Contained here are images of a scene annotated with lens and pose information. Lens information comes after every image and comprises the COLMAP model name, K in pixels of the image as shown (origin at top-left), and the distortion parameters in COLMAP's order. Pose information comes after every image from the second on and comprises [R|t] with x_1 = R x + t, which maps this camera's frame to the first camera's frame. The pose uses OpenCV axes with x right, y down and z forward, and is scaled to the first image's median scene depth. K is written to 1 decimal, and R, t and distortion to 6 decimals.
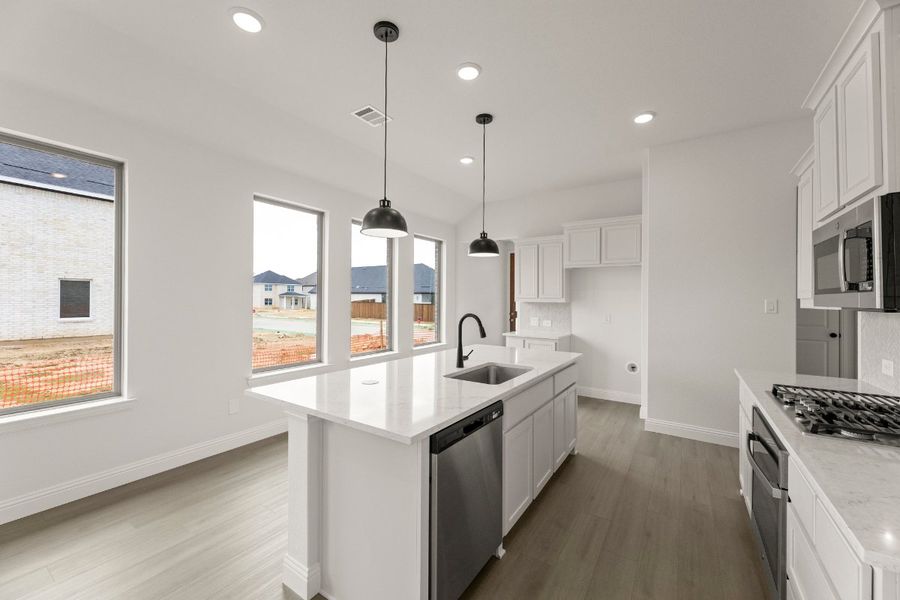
lens RADIAL K [[360.9, 0, 447.8], [0, 360.9, 299.1], [0, 0, 1]] dist [-0.000180, 0.000188]
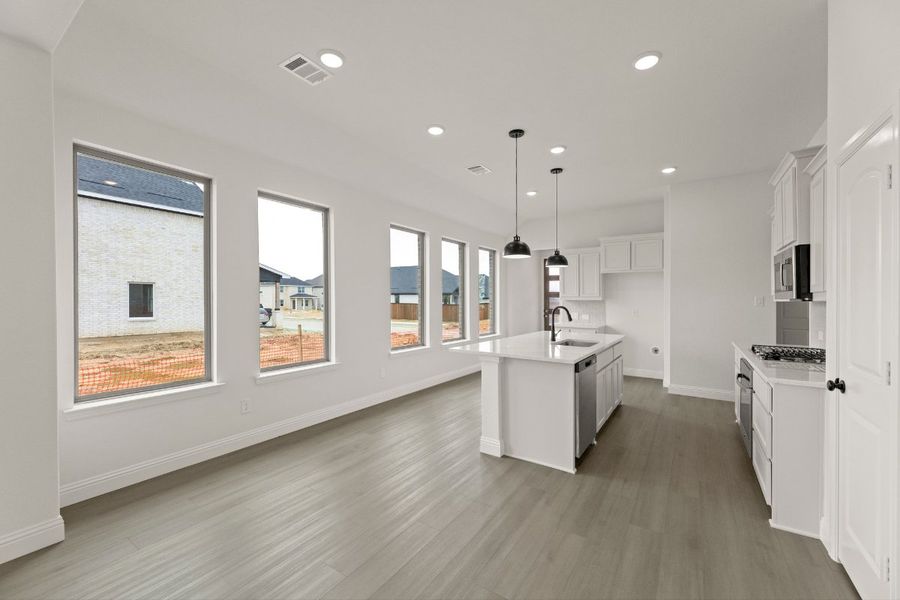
lens RADIAL K [[363.2, 0, 450.0], [0, 363.2, 300.0], [0, 0, 1]] dist [0.000332, 0.000143]
pose [[0.999975, -0.004631, -0.005345, -0.219846], [0.004635, 0.999989, 0.000742, 0.005923], [0.005342, -0.000766, 0.999985, -0.306973]]
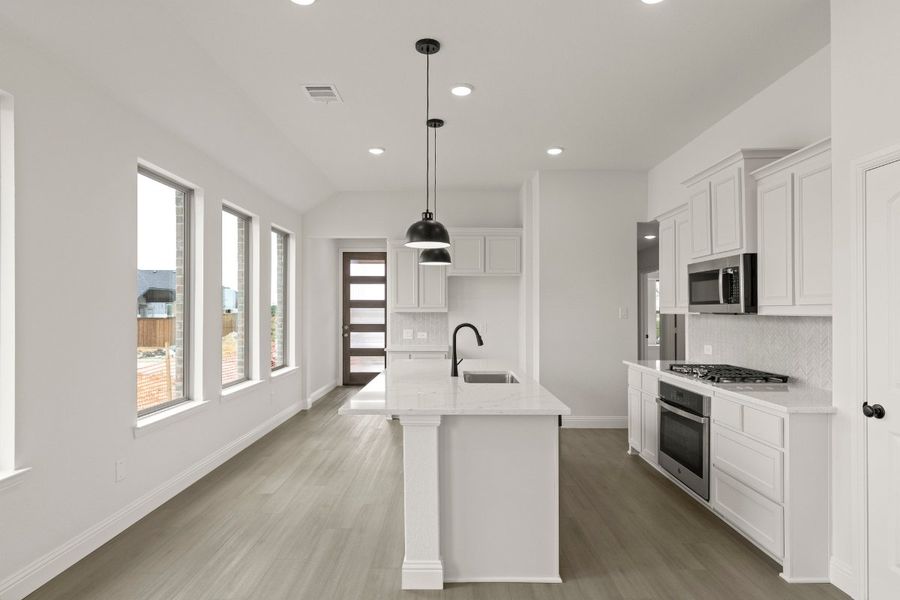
lens RADIAL K [[496.3, 0, 450.0], [0, 496.3, 300.0], [0, 0, 1]] dist [-0.002514, -0.001081]
pose [[0.833875, 0.001748, 0.551950, -0.415561], [0.007510, 0.999866, -0.014513, -0.003524], [-0.551902, 0.016247, 0.833751, -0.091060]]
